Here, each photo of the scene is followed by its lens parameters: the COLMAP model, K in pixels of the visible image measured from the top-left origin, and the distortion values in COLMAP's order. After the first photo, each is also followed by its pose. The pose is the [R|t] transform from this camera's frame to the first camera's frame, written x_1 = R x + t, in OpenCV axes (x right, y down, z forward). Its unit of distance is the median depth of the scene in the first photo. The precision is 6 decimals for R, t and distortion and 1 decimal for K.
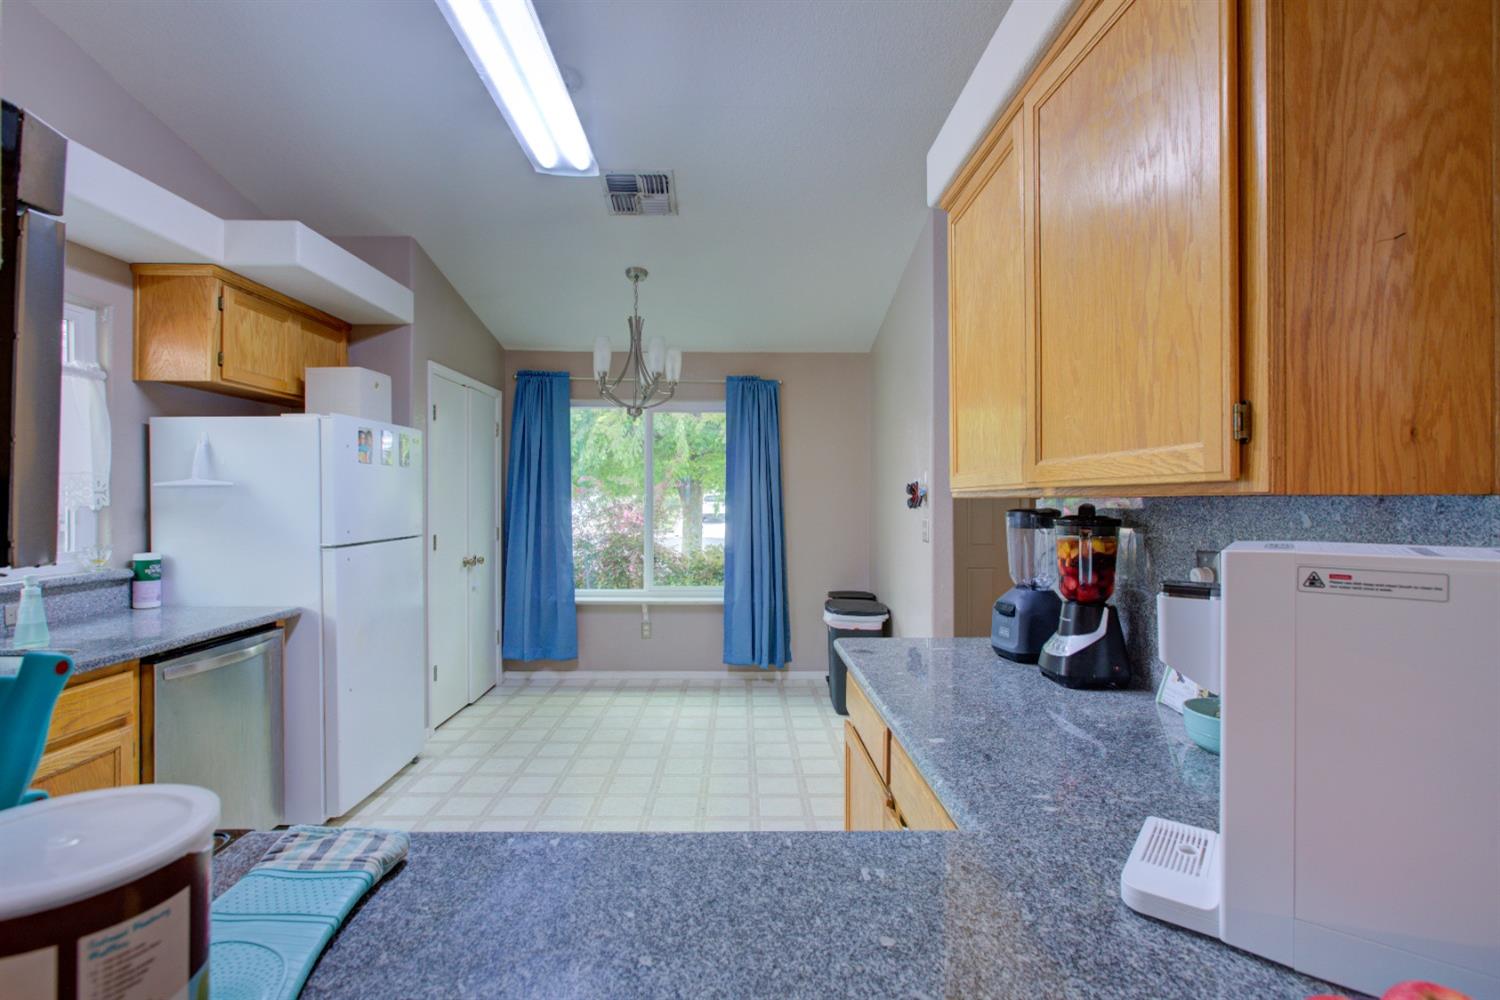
lens RADIAL K [[676.8, 0, 741.7], [0, 676.8, 500.5], [0, 0, 1]] dist [-0.006582, 0.001834]
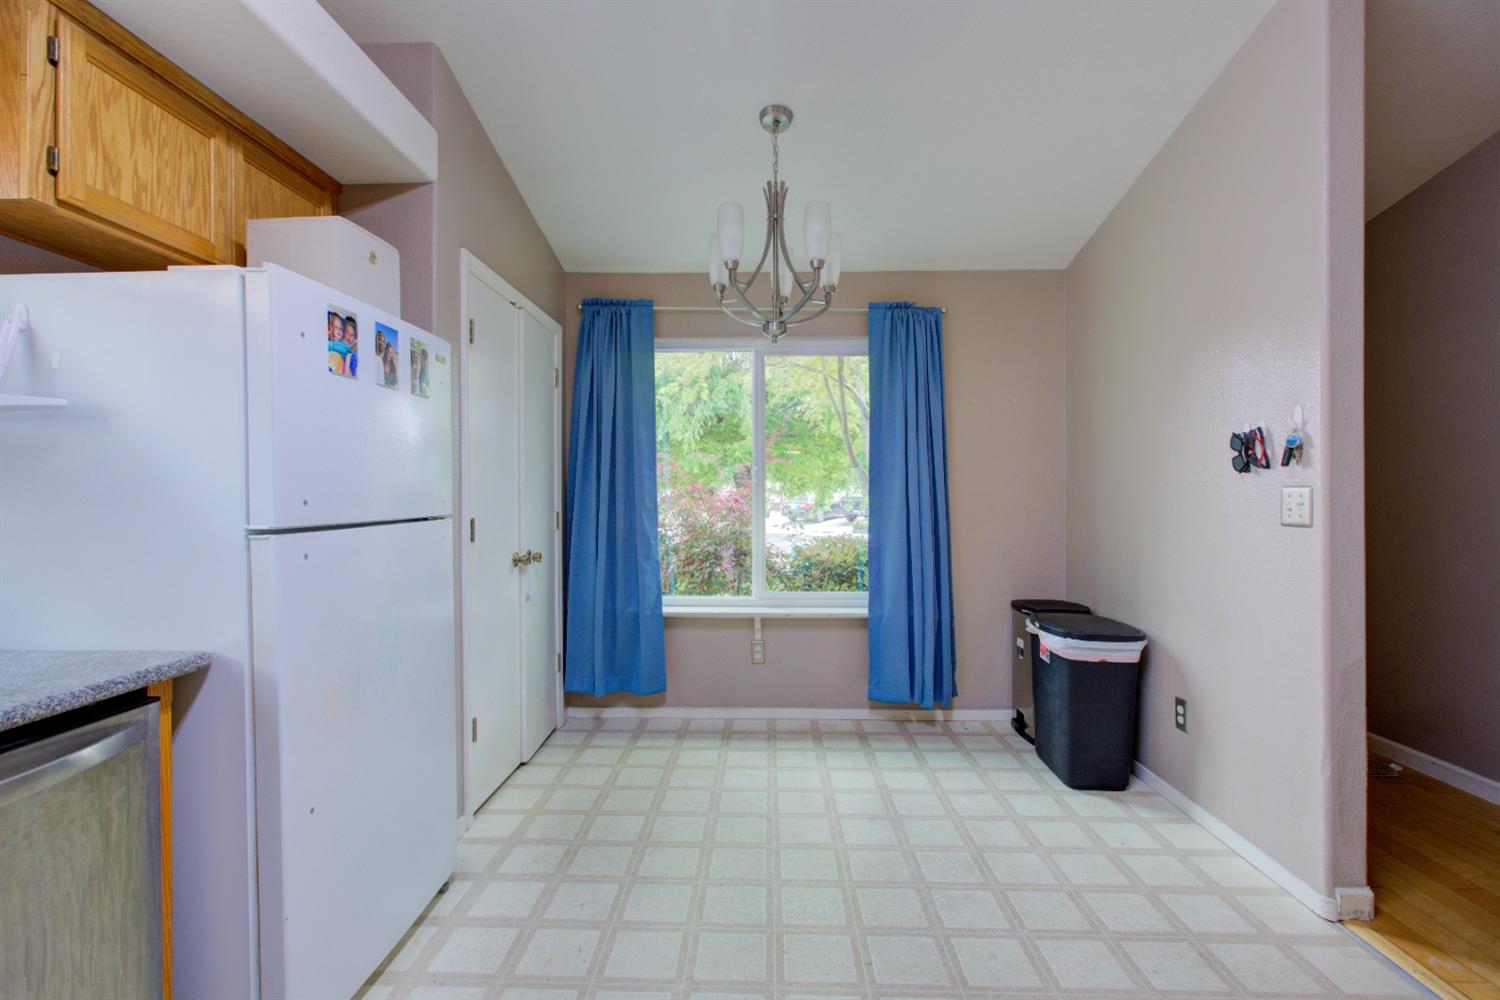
lens RADIAL K [[676.8, 0, 755.8], [0, 676.8, 499.9], [0, 0, 1]] dist [-0.006582, 0.001834]
pose [[0.999592, -0.001496, -0.028541, -0.140958], [0.001660, 0.999982, 0.005735, 0.025902], [0.028532, -0.005780, 0.999576, 0.309642]]
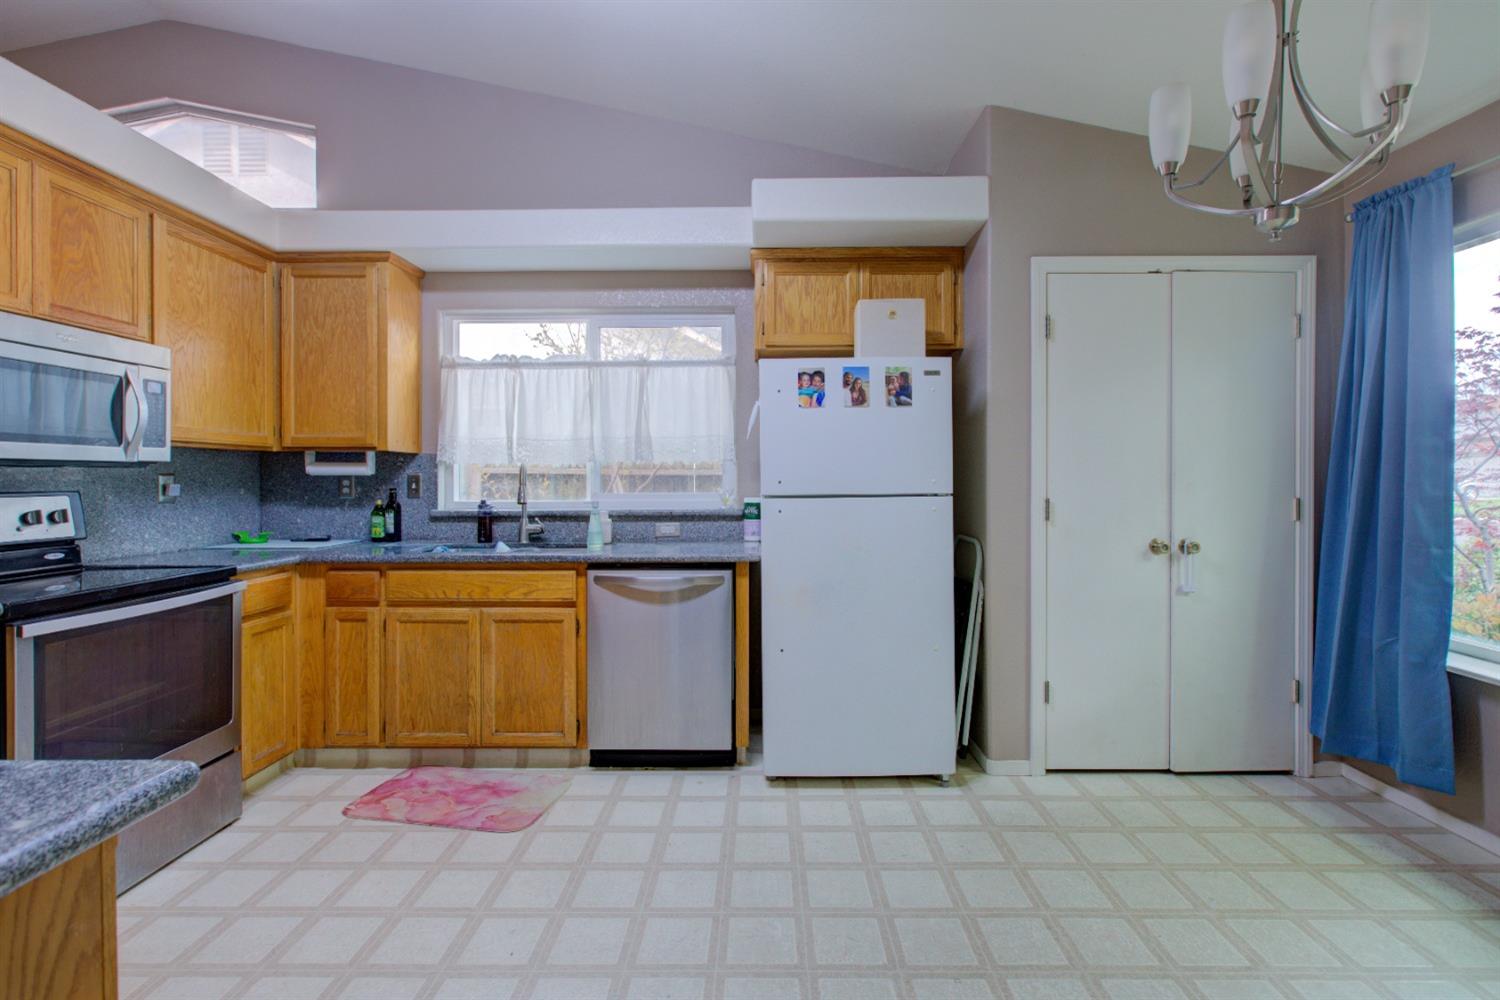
lens RADIAL K [[676.8, 0, 754.9], [0, 676.8, 486.9], [0, 0, 1]] dist [-0.006582, 0.001834]
pose [[-0.002219, 0.013913, -0.999901, 0.225955], [0.000238, 0.999903, 0.013913, 0.024730], [0.999998, -0.000207, -0.002222, 0.601935]]
